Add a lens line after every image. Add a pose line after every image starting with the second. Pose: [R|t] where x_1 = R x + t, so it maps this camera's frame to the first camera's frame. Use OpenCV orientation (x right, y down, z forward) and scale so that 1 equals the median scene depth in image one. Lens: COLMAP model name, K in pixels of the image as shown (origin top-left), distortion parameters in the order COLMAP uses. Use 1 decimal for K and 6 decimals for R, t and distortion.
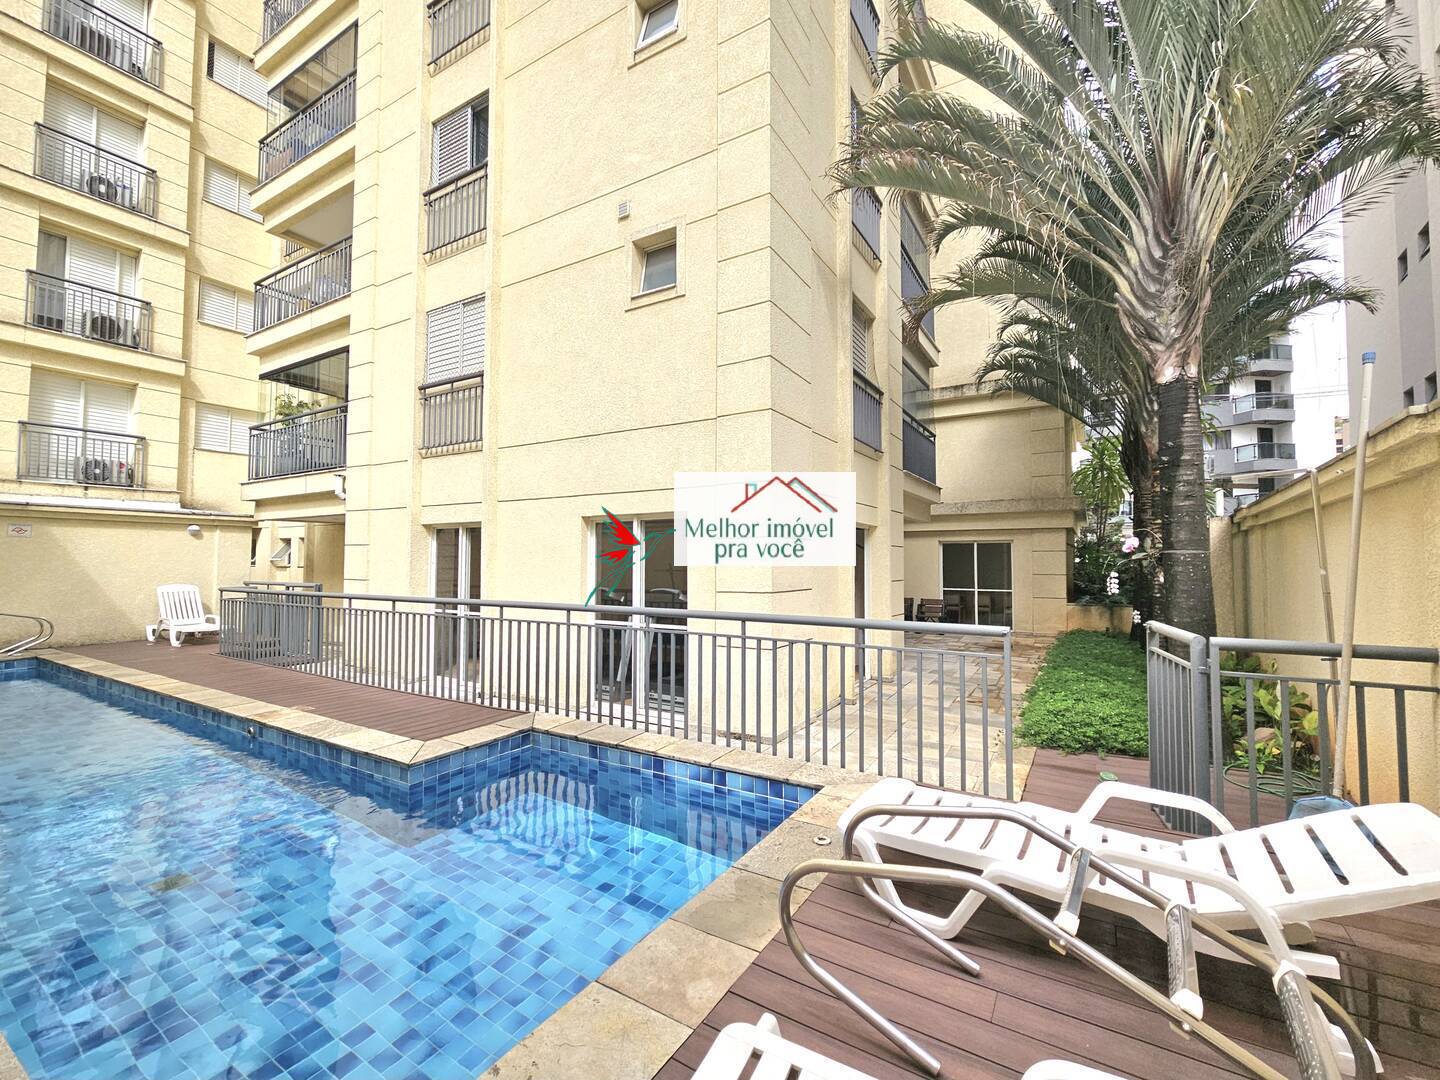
lens RADIAL K [[589.8, 0, 728.5], [0, 589.8, 537.7], [0, 0, 1]] dist [0.000749, 0.000679]
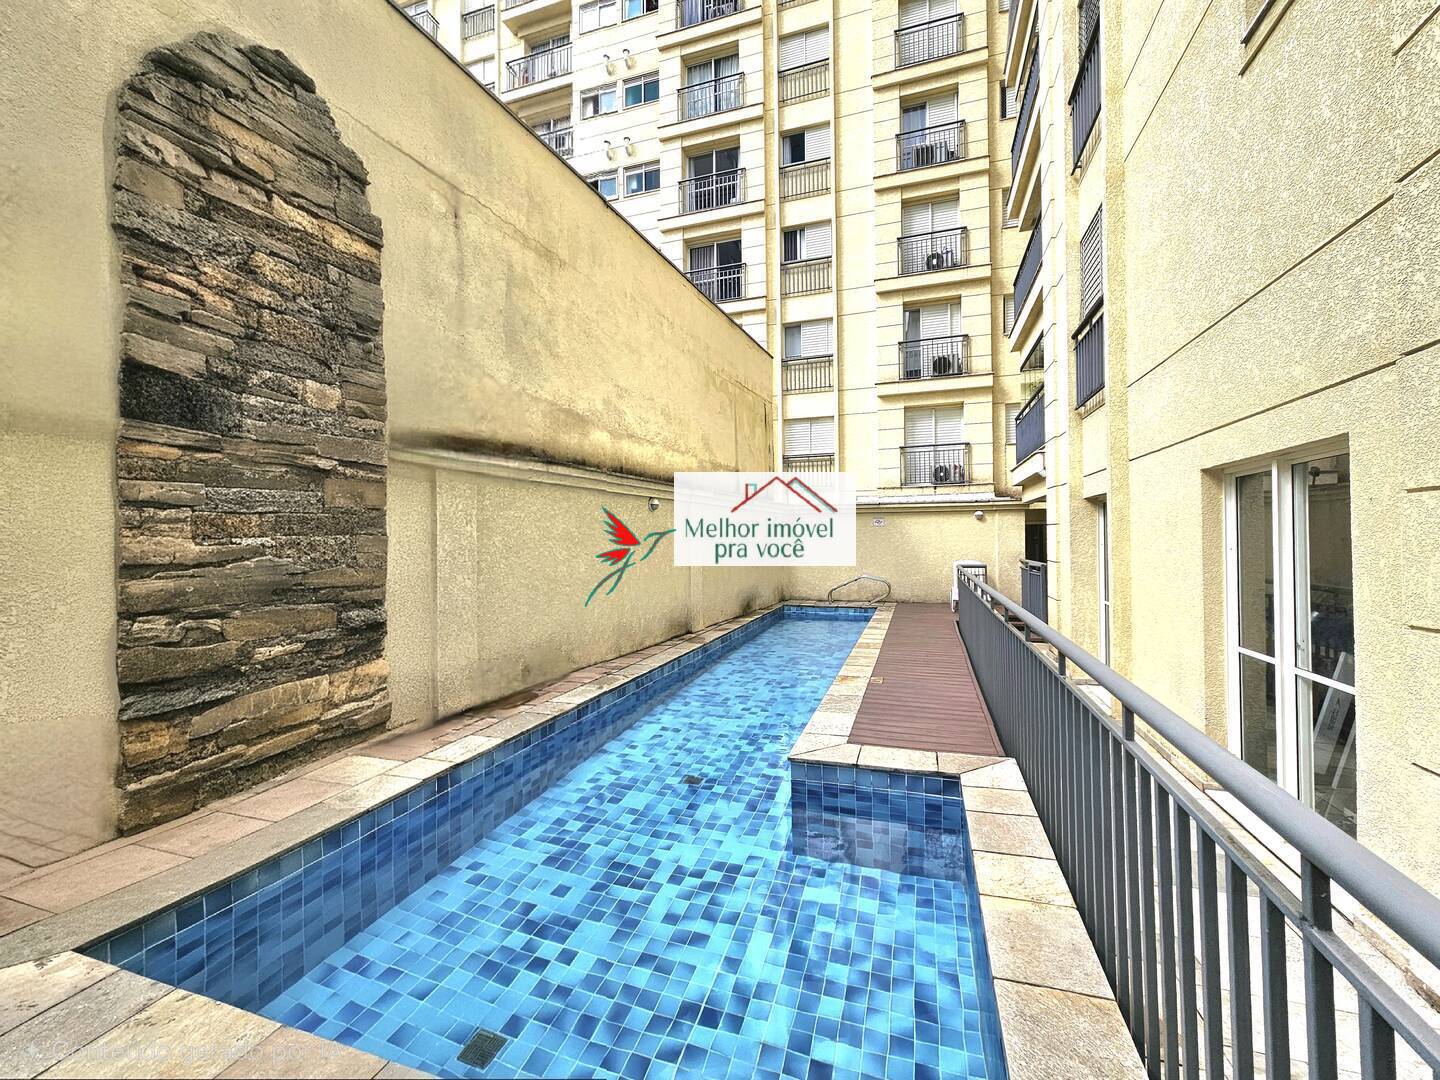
lens RADIAL K [[589.8, 0, 728.5], [0, 589.8, 537.7], [0, 0, 1]] dist [0.000749, 0.000679]
pose [[0.238499, -0.009807, -0.971093, 0.115984], [0.050052, 0.998744, 0.002206, 0.004015], [0.969852, -0.049131, 0.238690, 0.206584]]
